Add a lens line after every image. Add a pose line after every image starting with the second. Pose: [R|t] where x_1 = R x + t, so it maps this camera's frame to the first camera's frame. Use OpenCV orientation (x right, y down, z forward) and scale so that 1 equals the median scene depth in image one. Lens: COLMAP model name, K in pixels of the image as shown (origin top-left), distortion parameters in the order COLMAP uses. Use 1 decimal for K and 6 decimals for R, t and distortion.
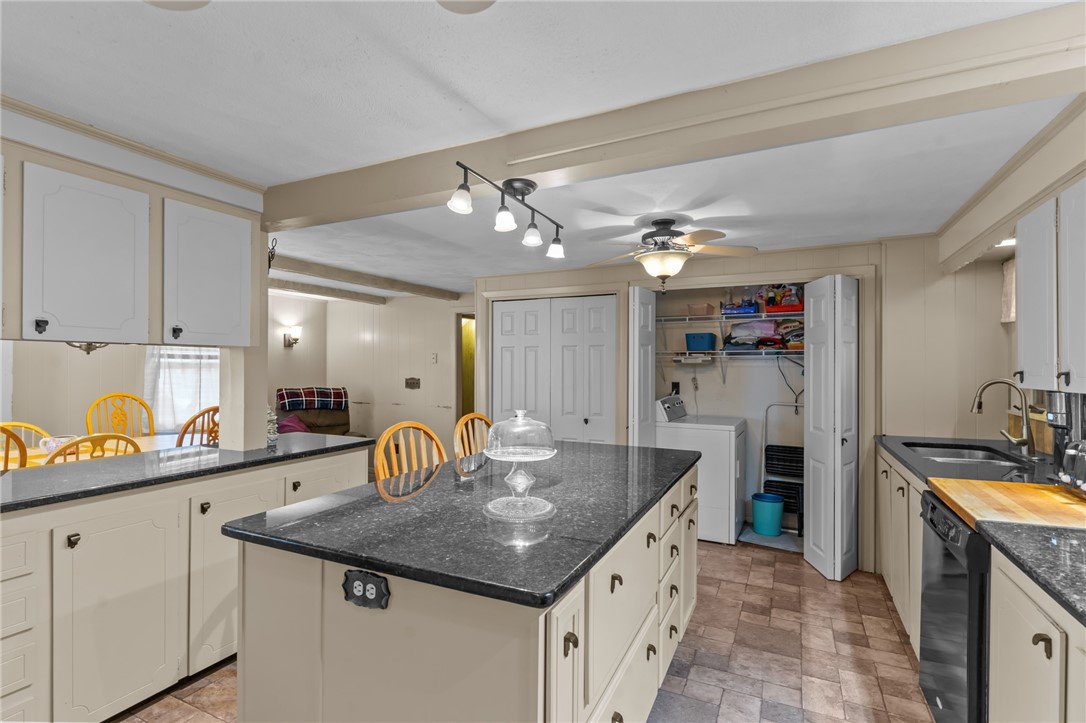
lens RADIAL K [[524.2, 0, 538.1], [0, 524.2, 364.8], [0, 0, 1]] dist [0.000474, 0.000202]
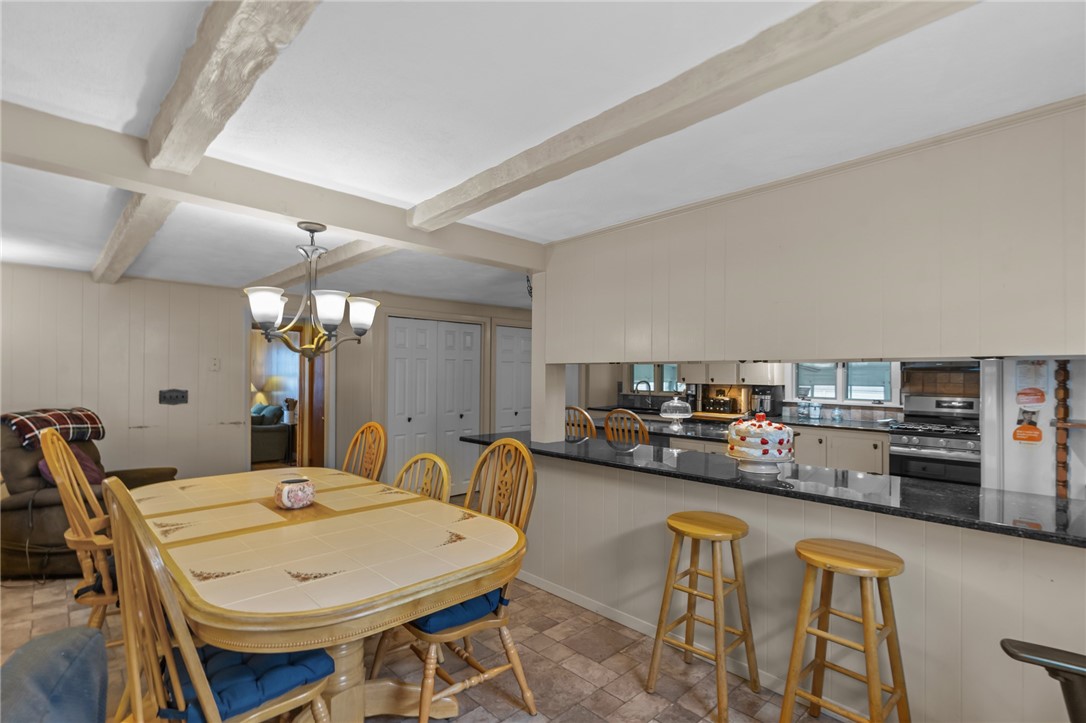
lens RADIAL K [[515.3, 0, 541.5], [0, 515.3, 370.2], [0, 0, 1]] dist [0.001865, 0.000409]
pose [[0.348996, 0.007234, 0.937096, -1.914446], [-0.009672, 0.999945, -0.004117, -0.012187], [-0.937074, -0.007626, 0.349047, 0.618114]]
